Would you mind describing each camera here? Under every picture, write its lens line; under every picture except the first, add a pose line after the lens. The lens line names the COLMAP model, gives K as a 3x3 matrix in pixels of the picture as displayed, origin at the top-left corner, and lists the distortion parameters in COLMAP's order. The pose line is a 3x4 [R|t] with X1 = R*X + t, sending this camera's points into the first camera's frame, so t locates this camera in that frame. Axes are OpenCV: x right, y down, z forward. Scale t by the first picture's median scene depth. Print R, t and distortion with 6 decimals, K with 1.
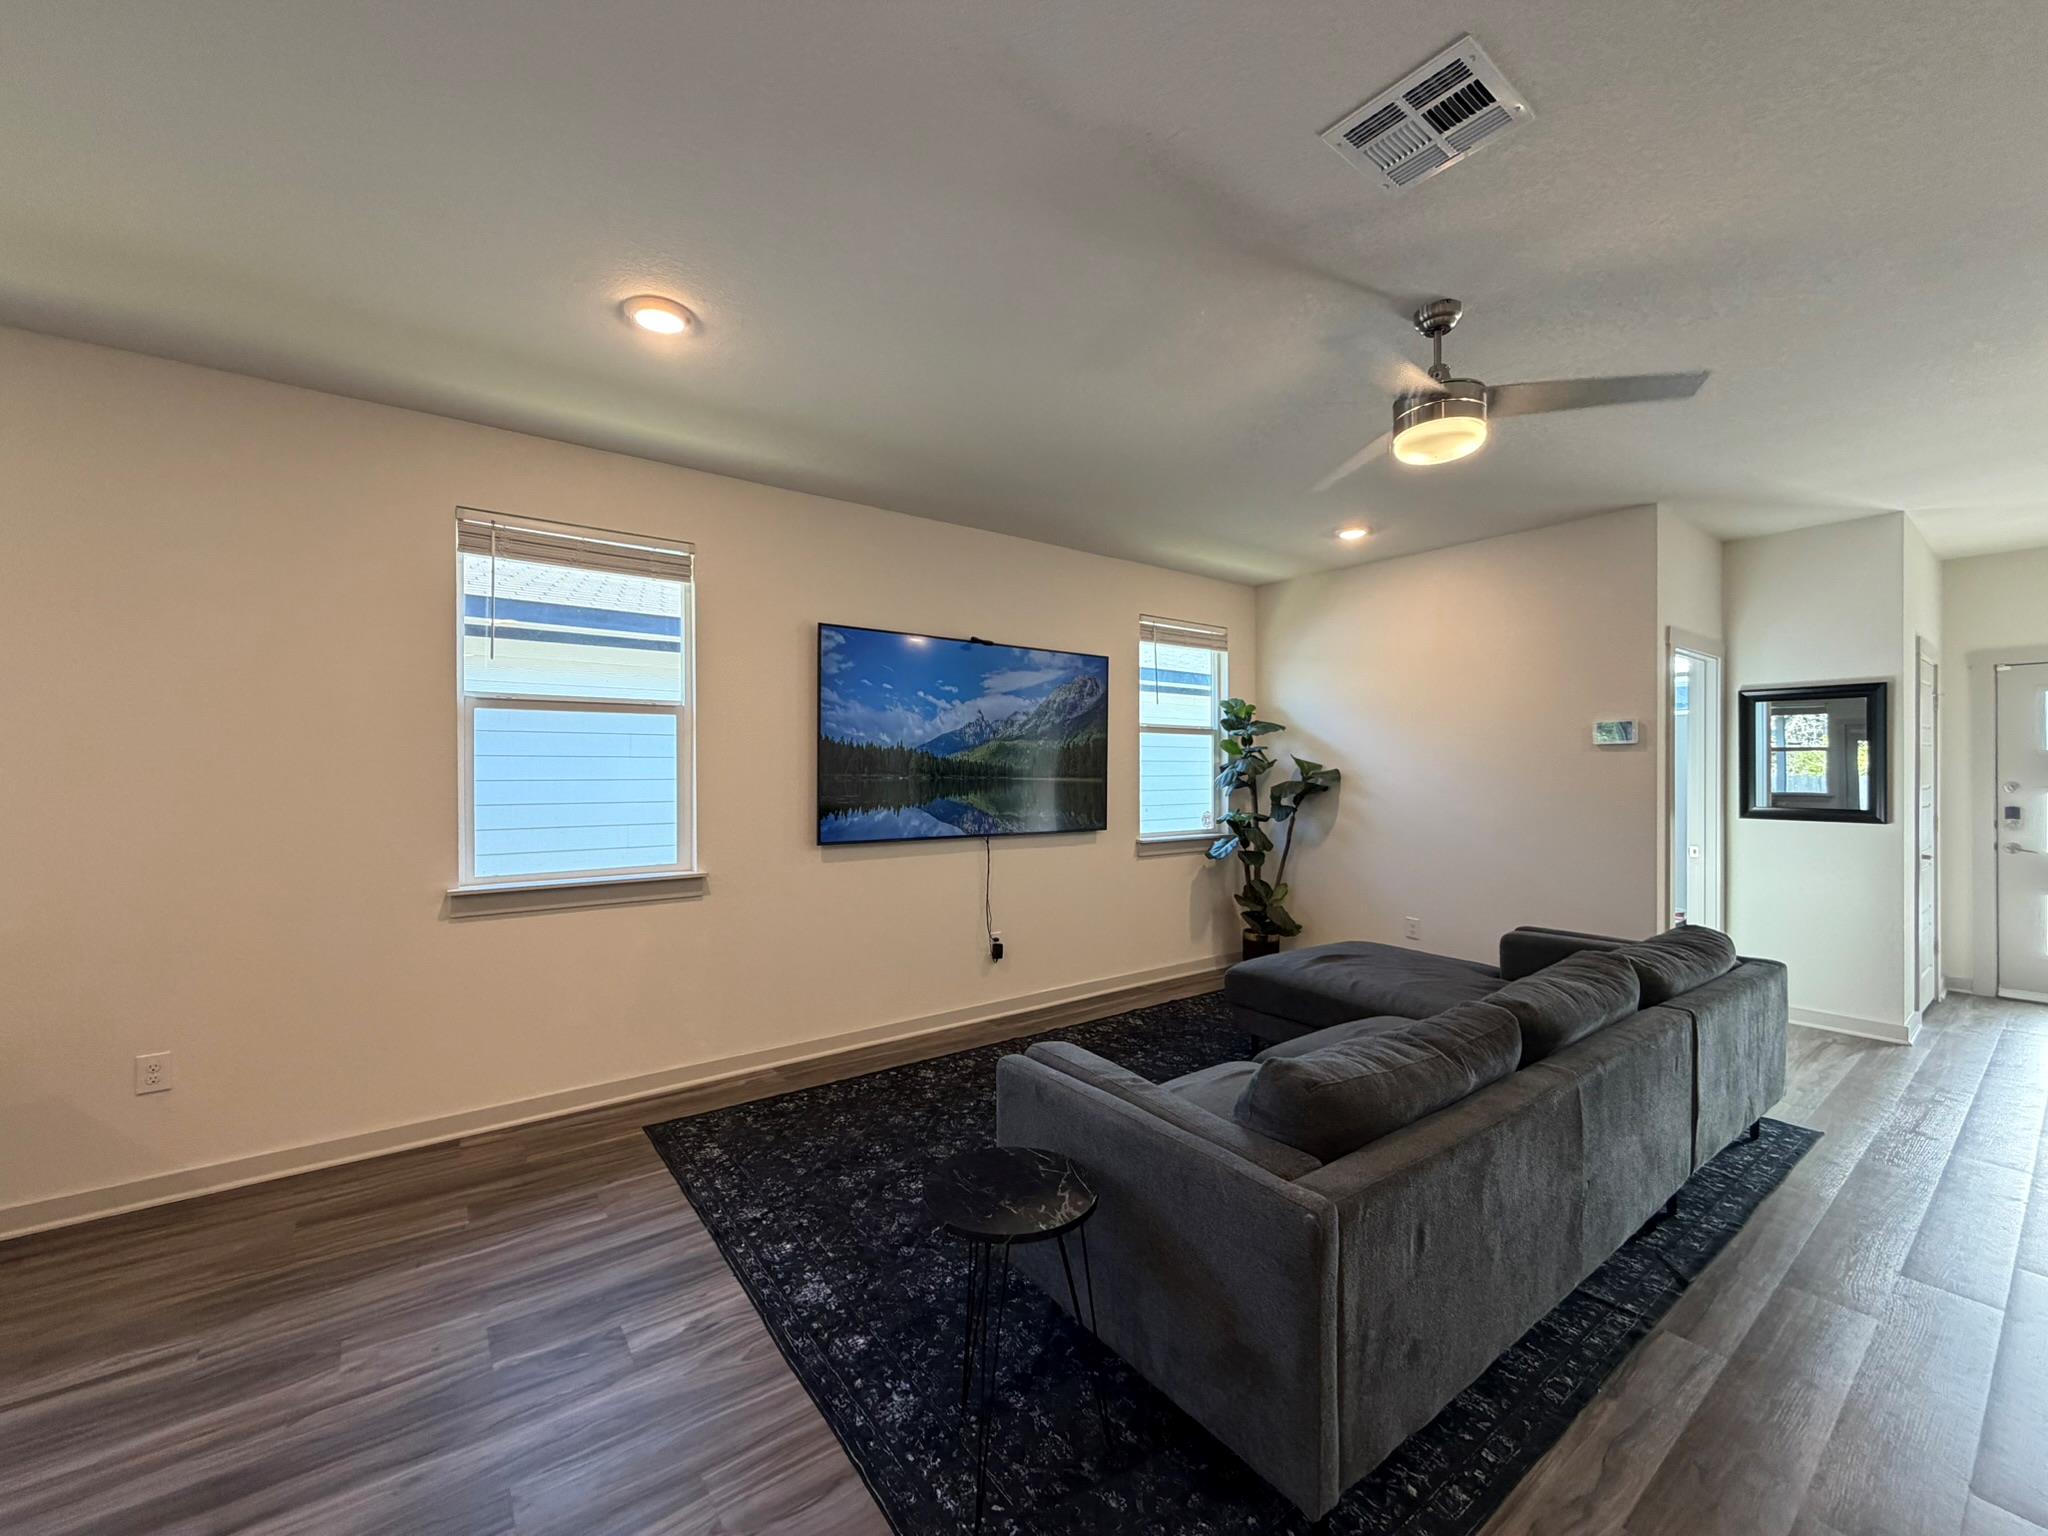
lens RADIAL K [[814.4, 0, 1017.3], [0, 814.4, 768.2], [0, 0, 1]] dist [-0.000070, -0.000301]
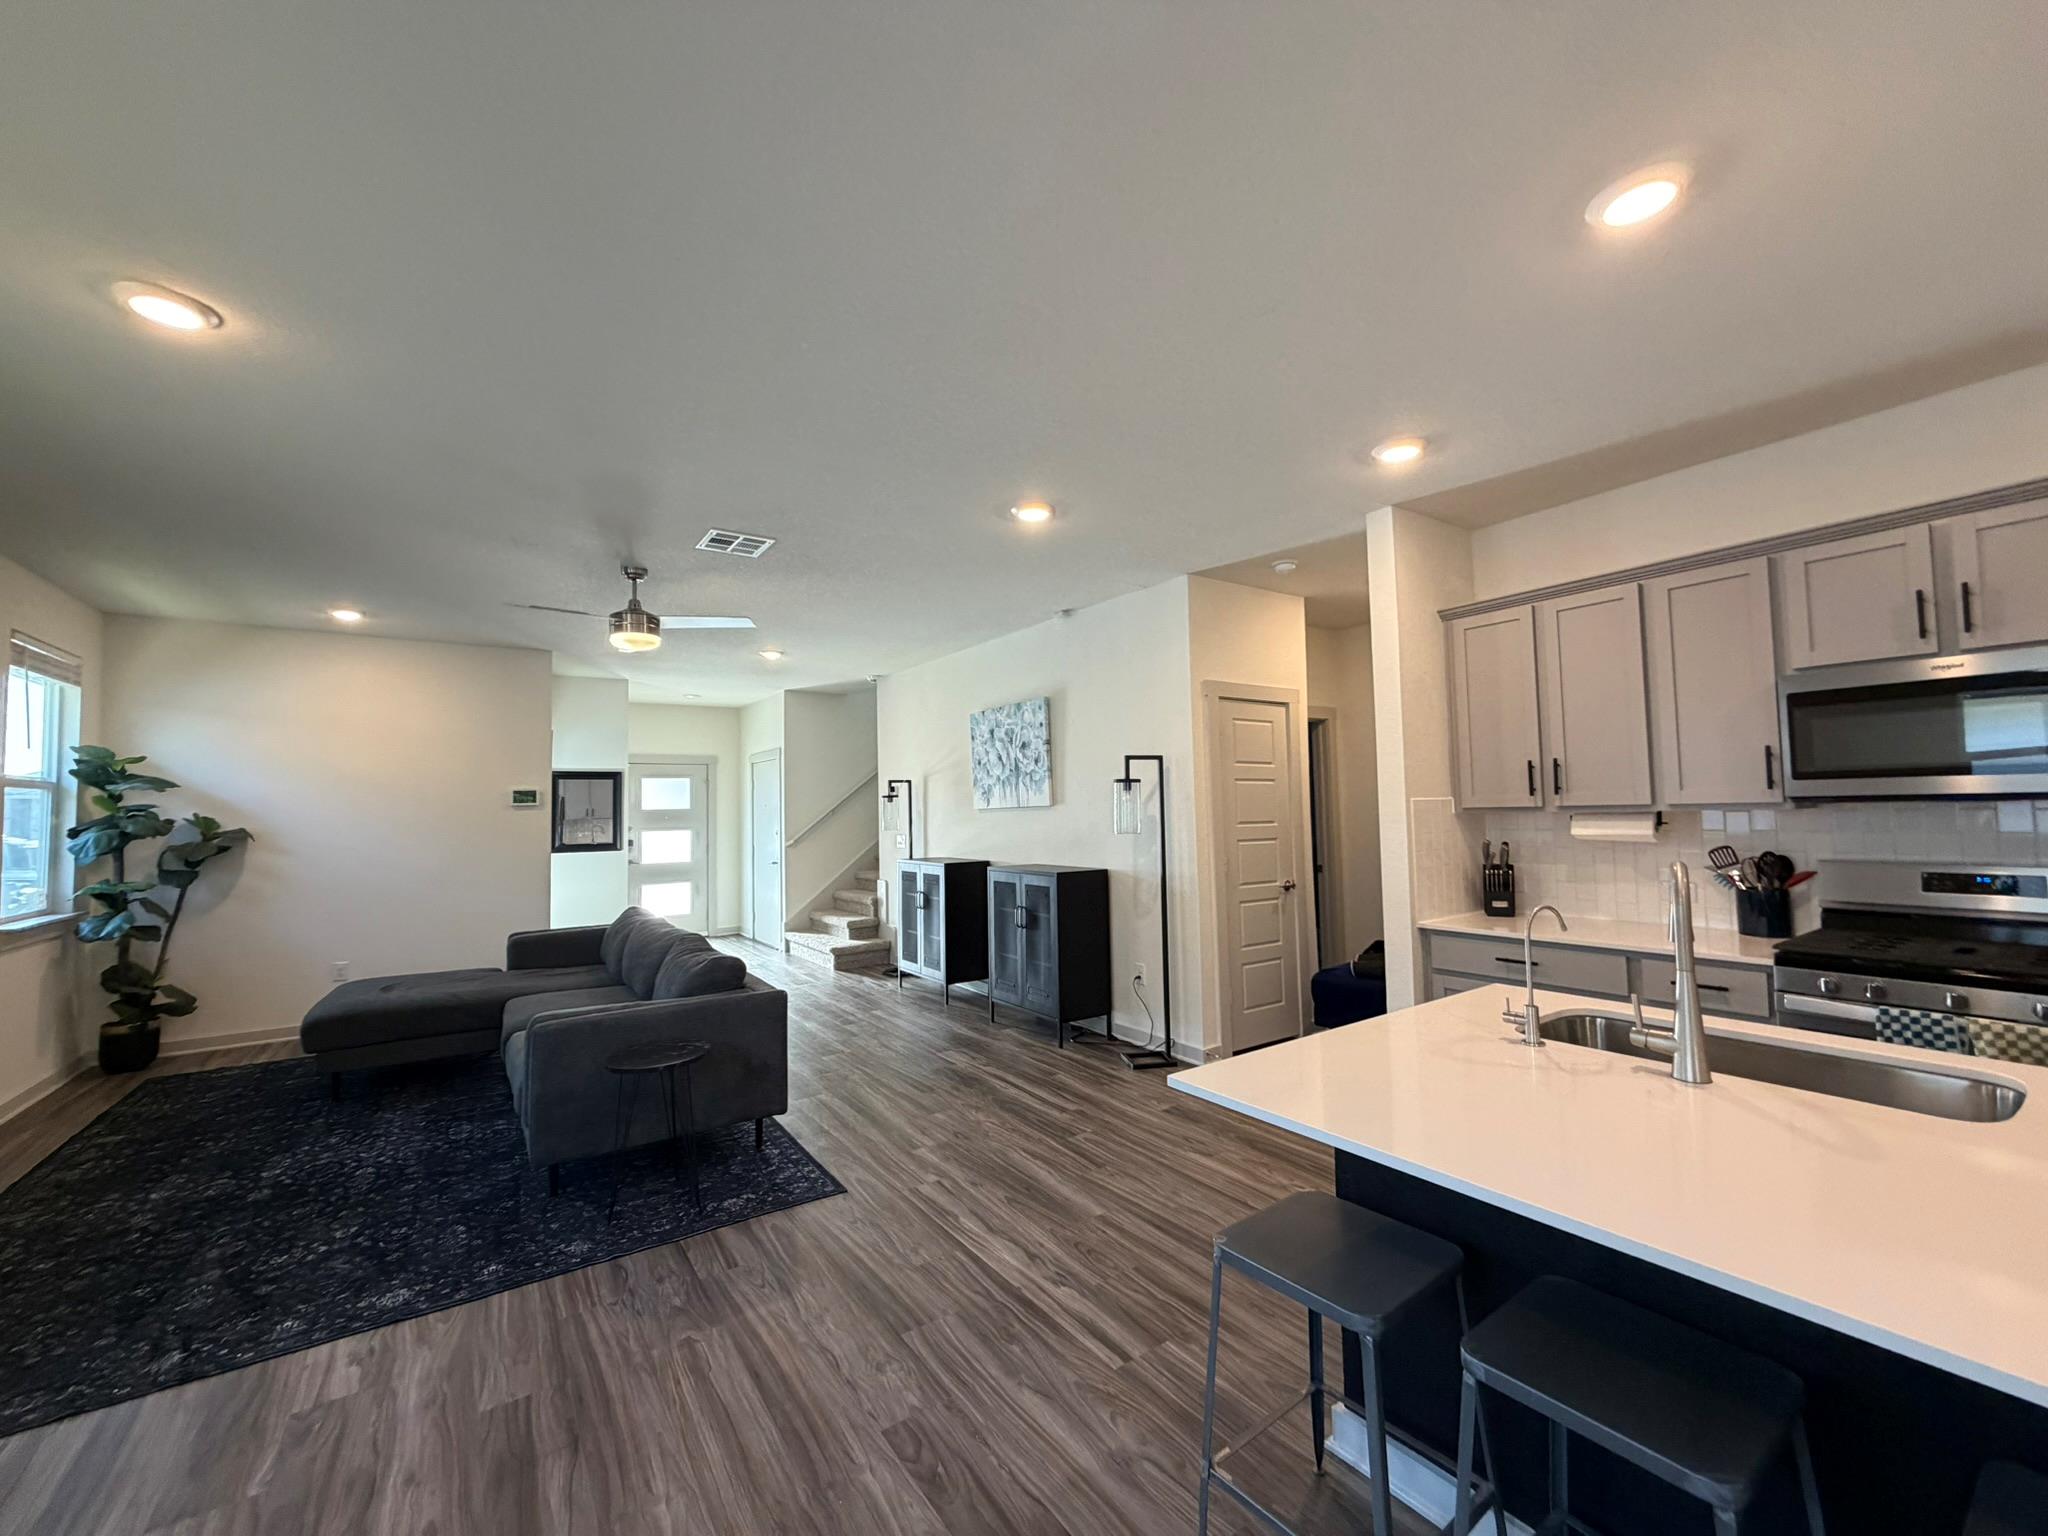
lens RADIAL K [[814.4, 0, 1017.3], [0, 814.4, 768.2], [0, 0, 1]] dist [-0.000070, -0.000301]
pose [[0.041961, 0.050925, 0.997821, -0.690067], [0.019886, 0.998460, -0.051794, -0.002725], [-0.998921, 0.022016, 0.040883, 0.044252]]
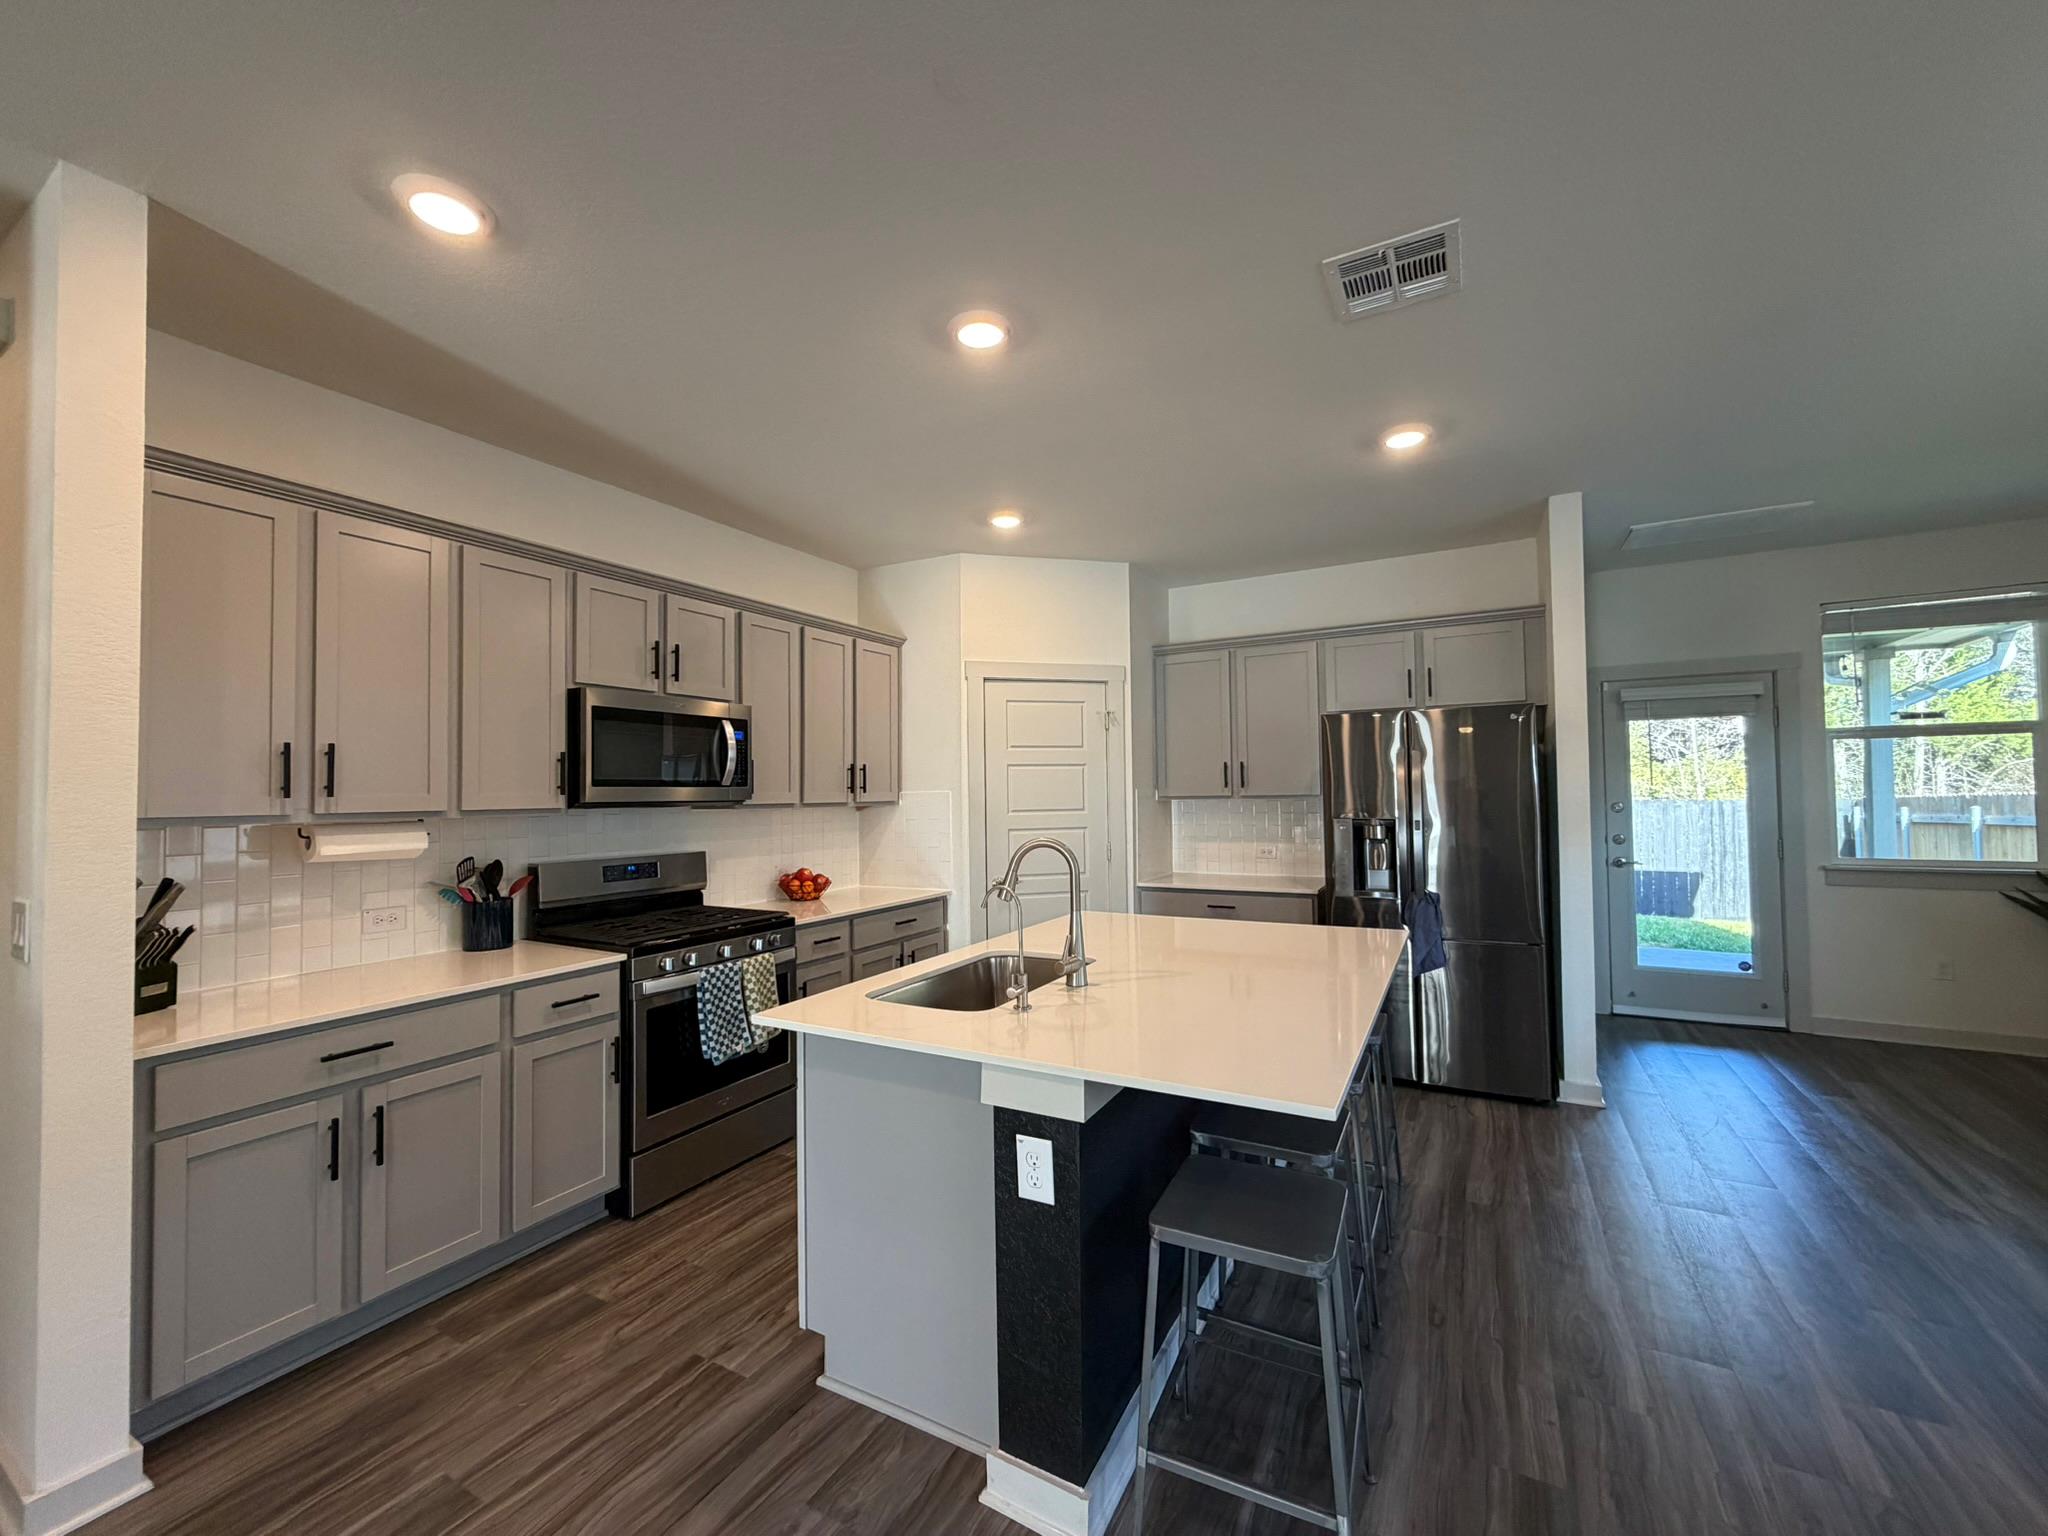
lens RADIAL K [[814.4, 0, 1017.3], [0, 814.4, 768.2], [0, 0, 1]] dist [-0.000070, -0.000301]
pose [[-0.913915, 0.000744, -0.405905, -0.083057], [0.015624, 0.999322, -0.033348, -0.001237], [0.405605, -0.036819, -0.913307, 0.228282]]
